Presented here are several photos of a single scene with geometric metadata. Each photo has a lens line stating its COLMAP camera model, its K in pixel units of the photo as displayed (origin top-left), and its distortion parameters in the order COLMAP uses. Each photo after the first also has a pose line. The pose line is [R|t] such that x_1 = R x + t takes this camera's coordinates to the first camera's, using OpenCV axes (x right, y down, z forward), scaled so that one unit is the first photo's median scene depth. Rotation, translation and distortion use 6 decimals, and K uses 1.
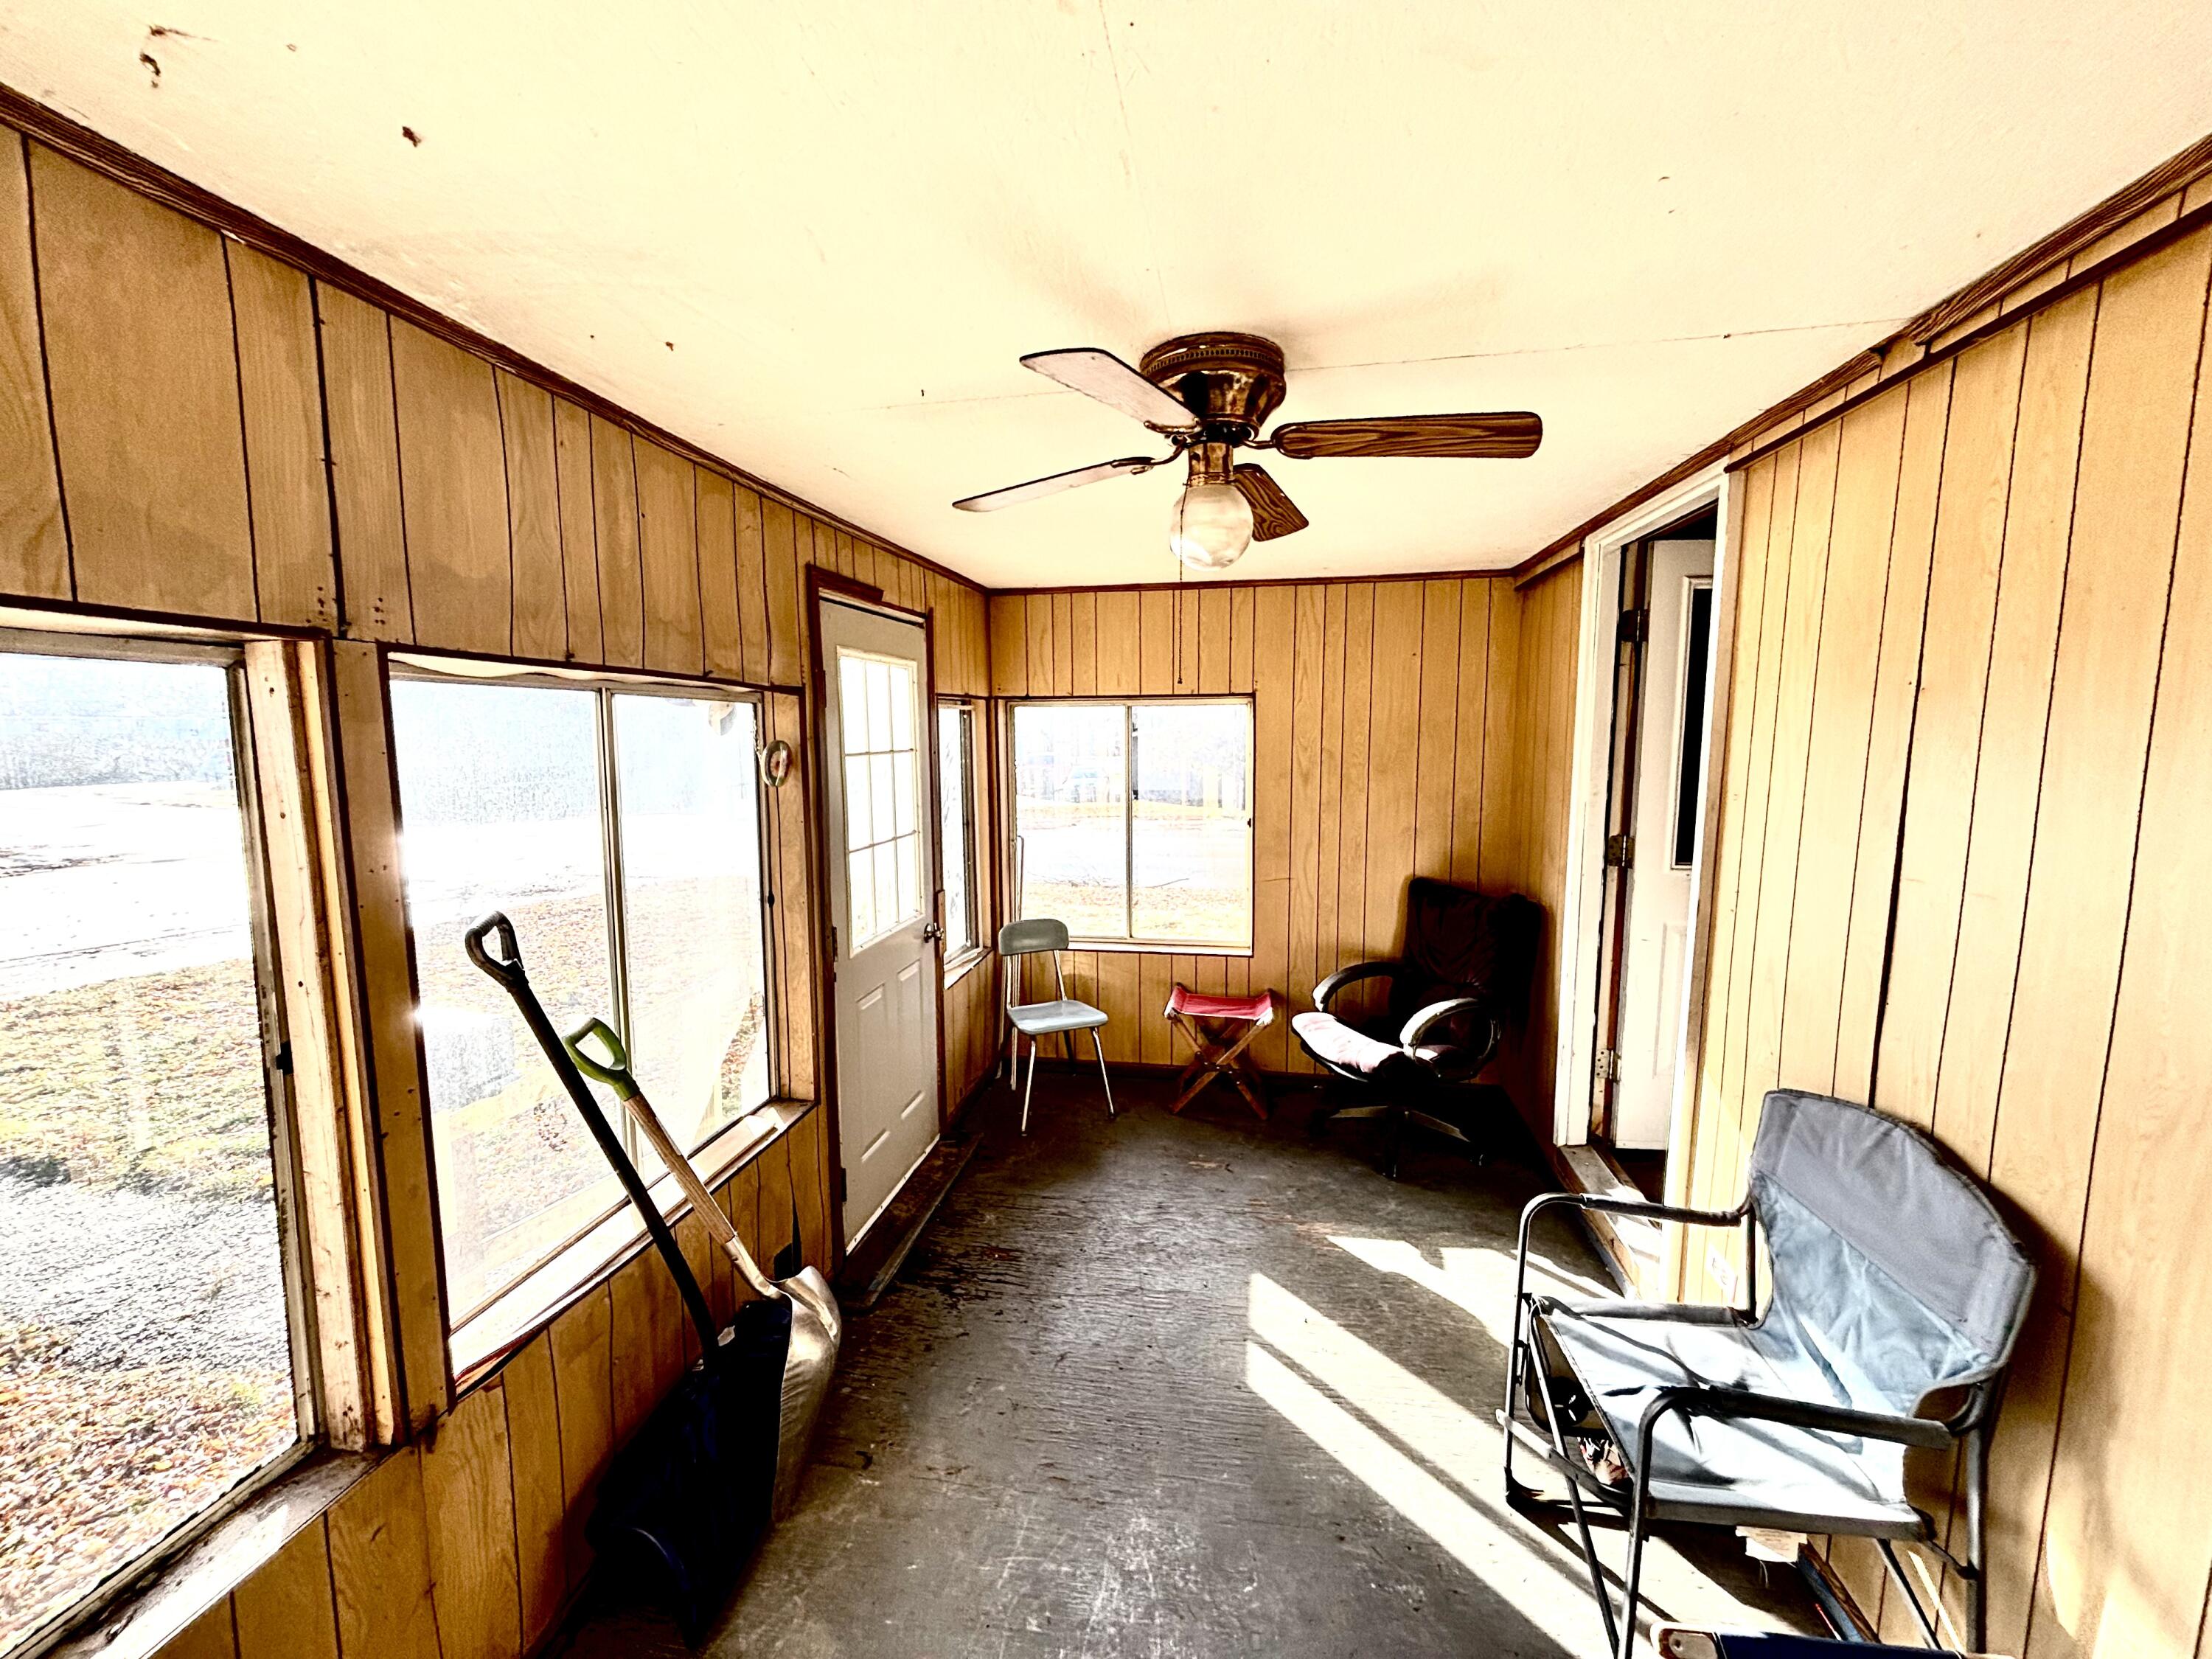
lens RADIAL K [[882.6, 0, 1106.0], [0, 882.6, 829.5], [0, 0, 1]] dist [-0.008650, 0.000156]
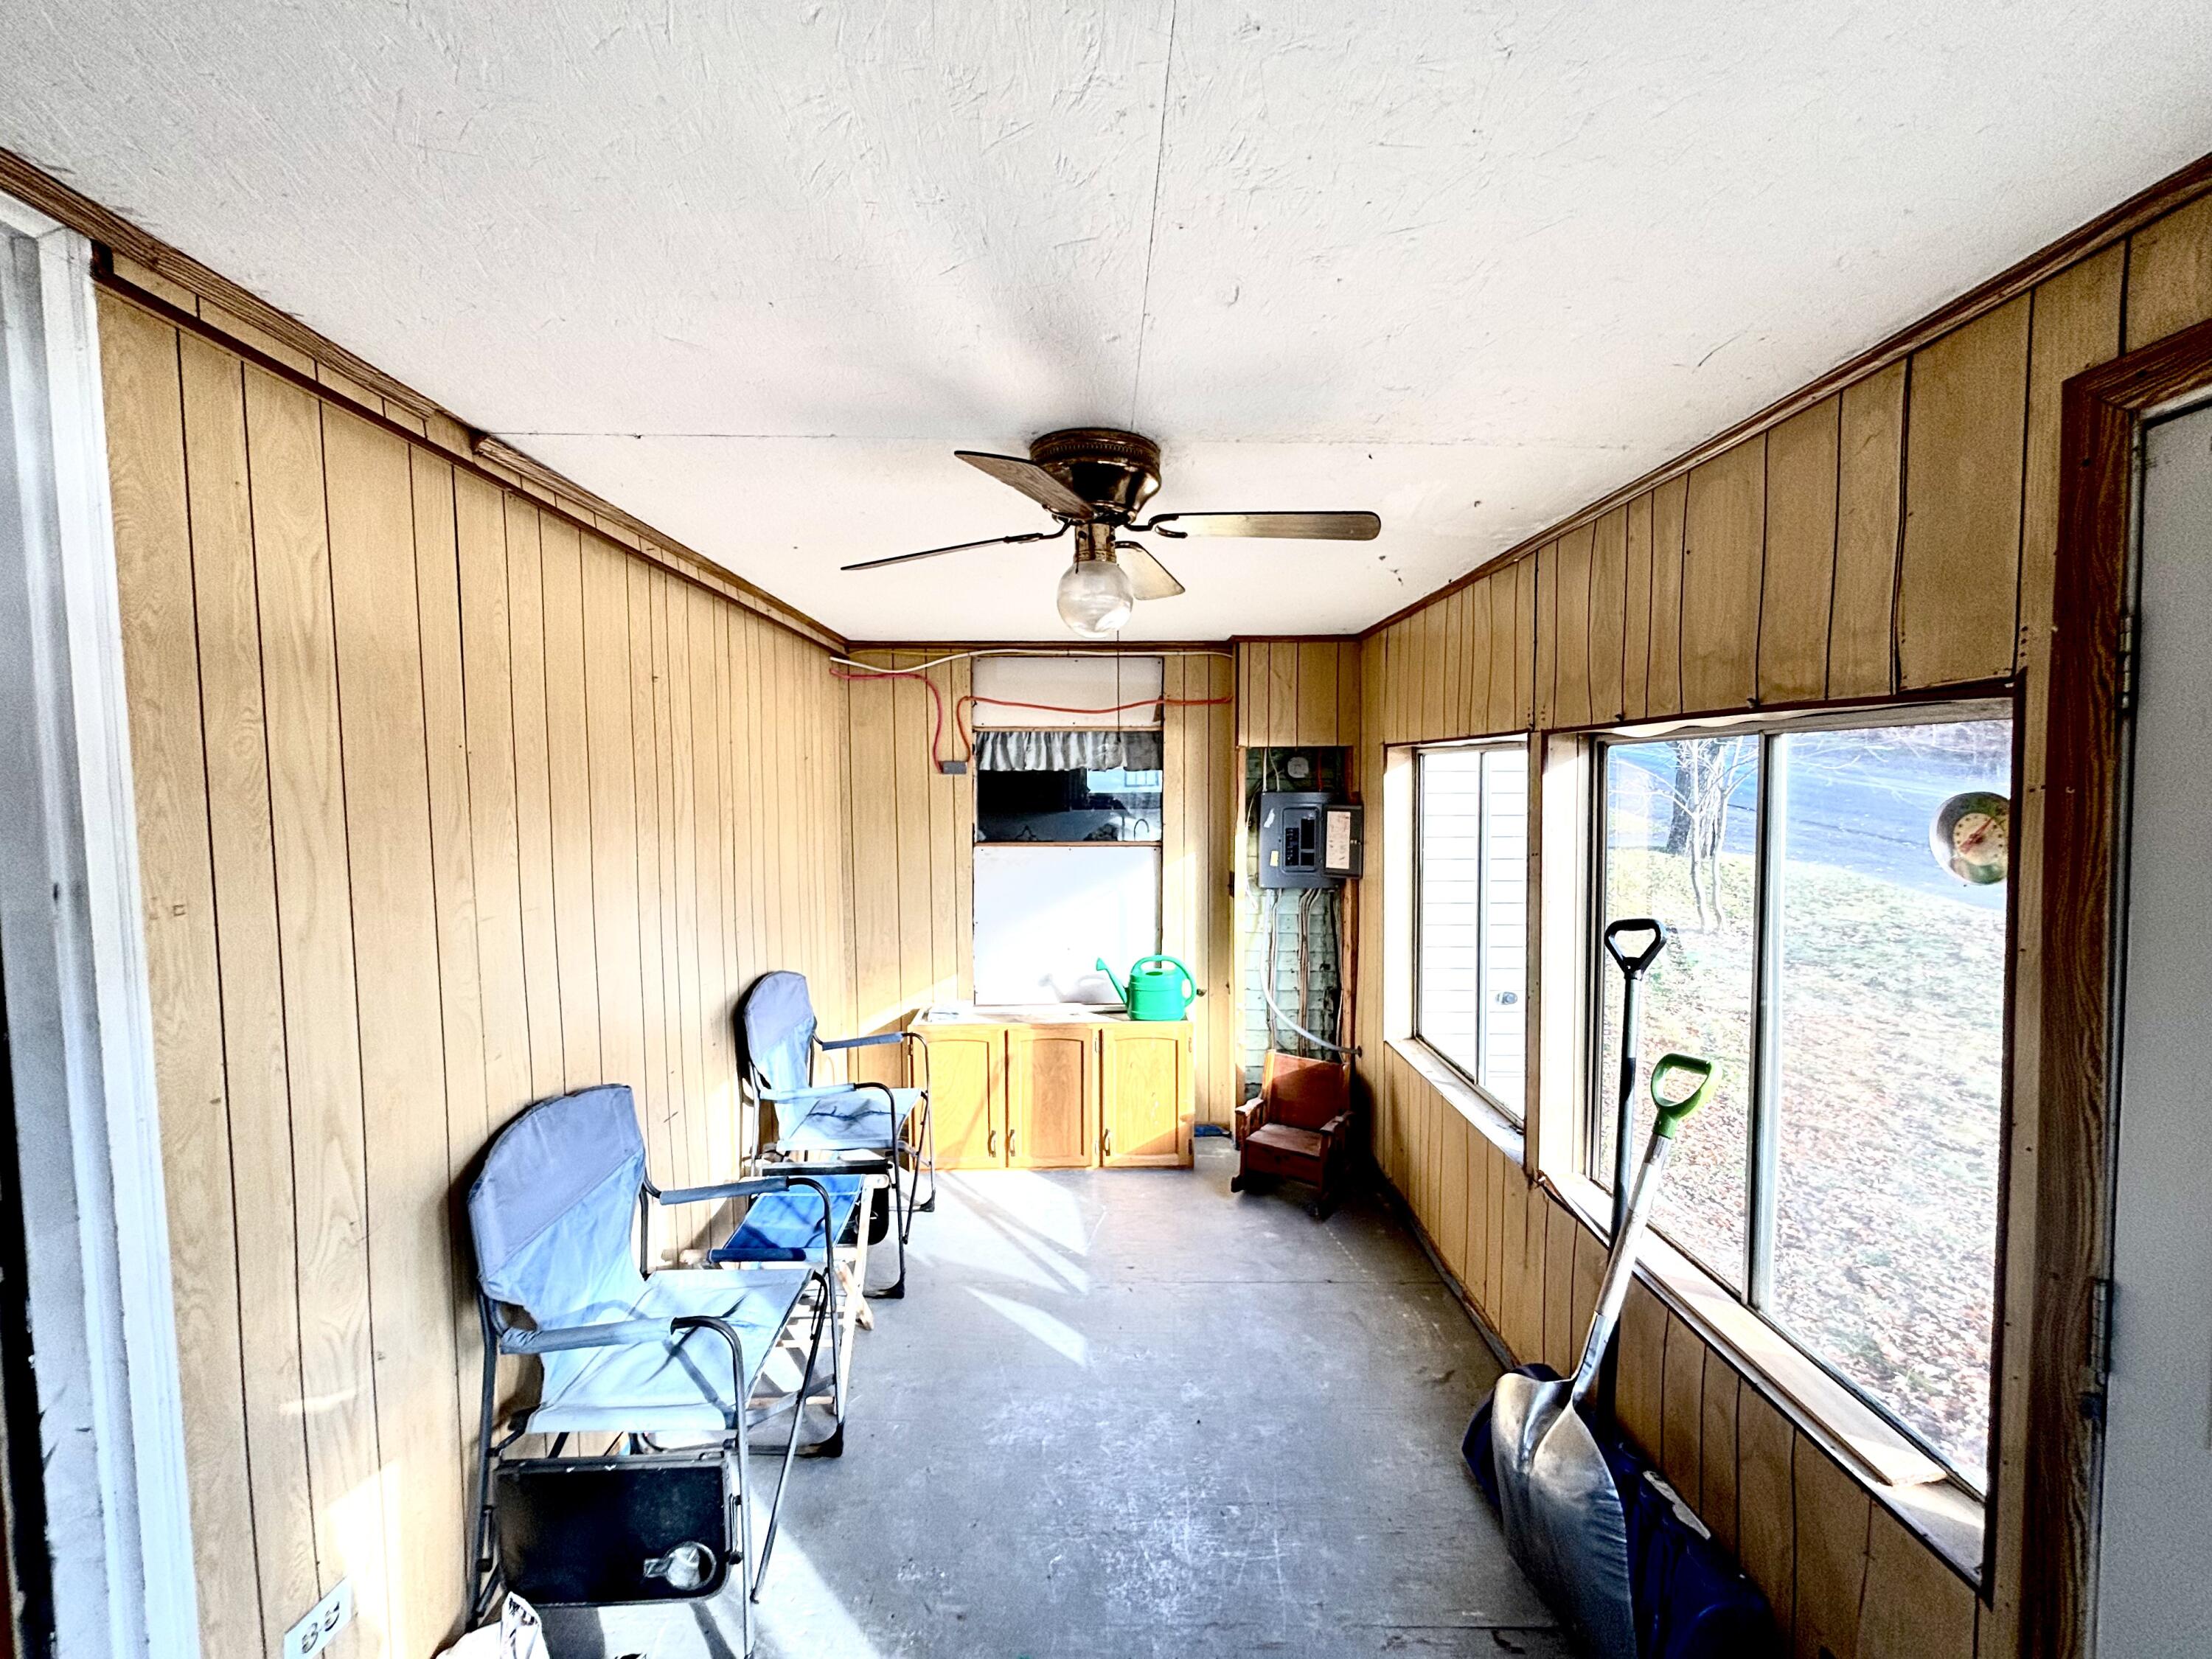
lens RADIAL K [[882.6, 0, 1106.0], [0, 882.6, 829.5], [0, 0, 1]] dist [-0.008650, 0.000156]
pose [[-0.984619, 0.018765, -0.173707, 0.271954], [-0.009407, 0.987080, 0.159954, -0.211138], [0.174465, 0.159127, -0.971720, 1.899446]]
